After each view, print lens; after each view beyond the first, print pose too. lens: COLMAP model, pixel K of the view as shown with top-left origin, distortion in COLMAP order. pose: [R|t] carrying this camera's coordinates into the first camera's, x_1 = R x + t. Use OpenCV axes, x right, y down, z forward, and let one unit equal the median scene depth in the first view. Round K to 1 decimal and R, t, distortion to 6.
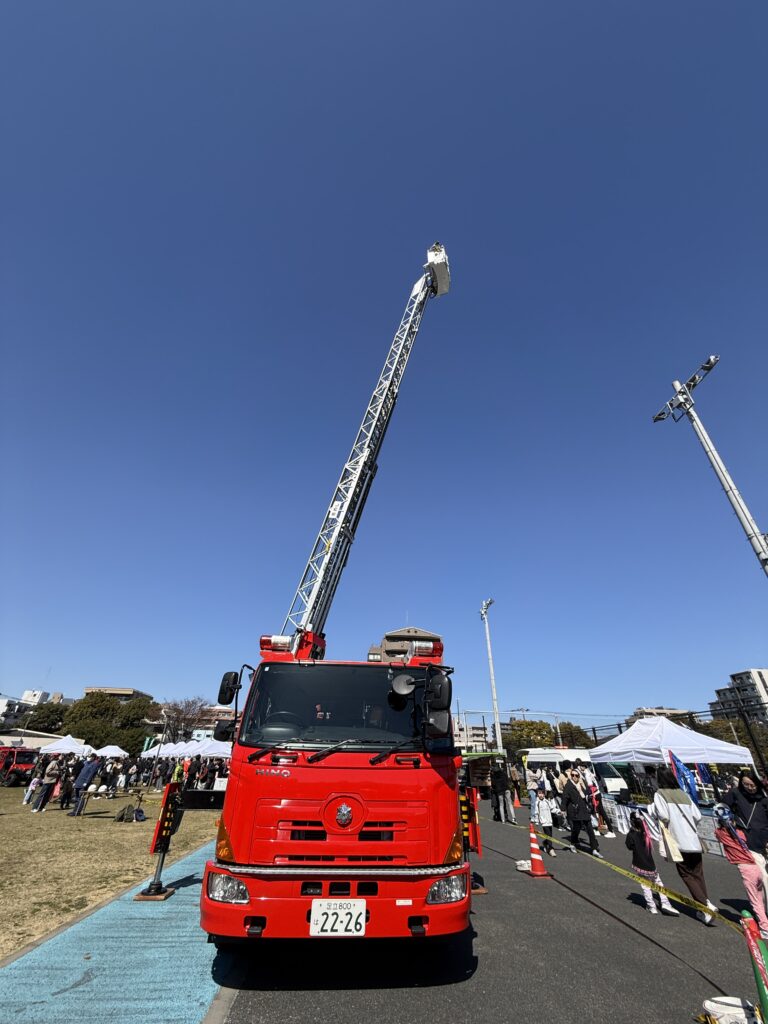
lens RADIAL K [[407.1, 0, 379.2], [0, 407.1, 511.1], [0, 0, 1]] dist [-0.002997, -0.001013]
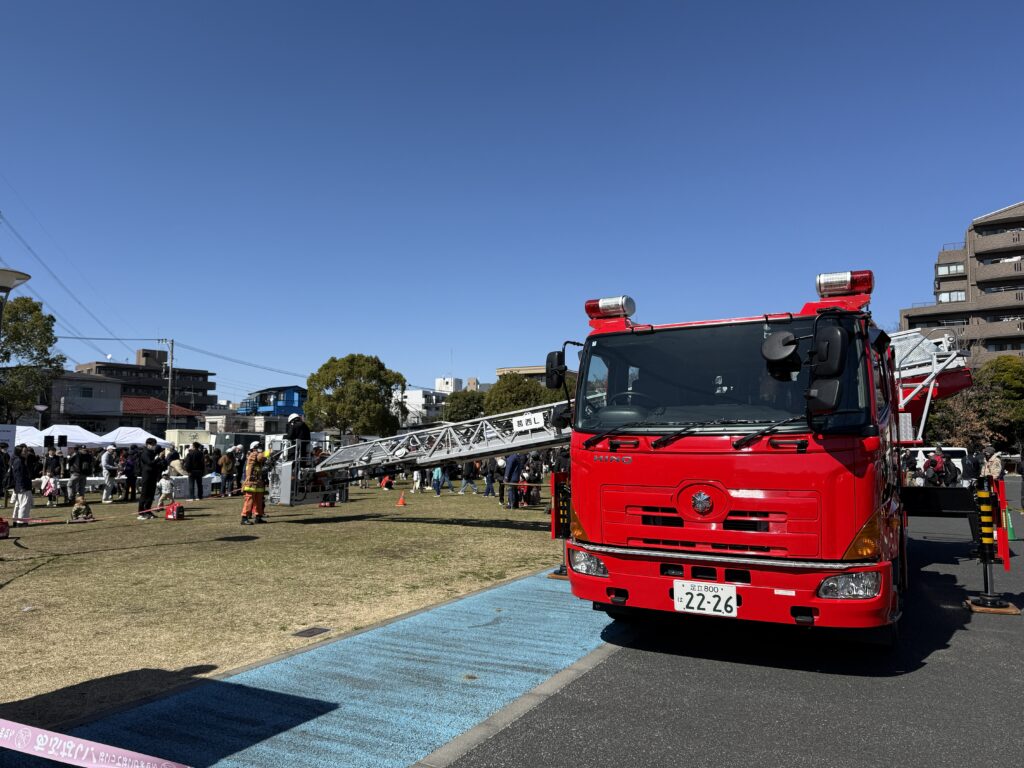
lens RADIAL K [[742.3, 0, 507.3], [0, 742.3, 380.6], [0, 0, 1]] dist [0.004672, -0.007628]
pose [[0.824676, -0.068693, -0.561419, 0.405474], [0.309790, 0.885330, 0.346729, -0.090441], [0.473223, -0.459861, 0.751391, -0.165640]]
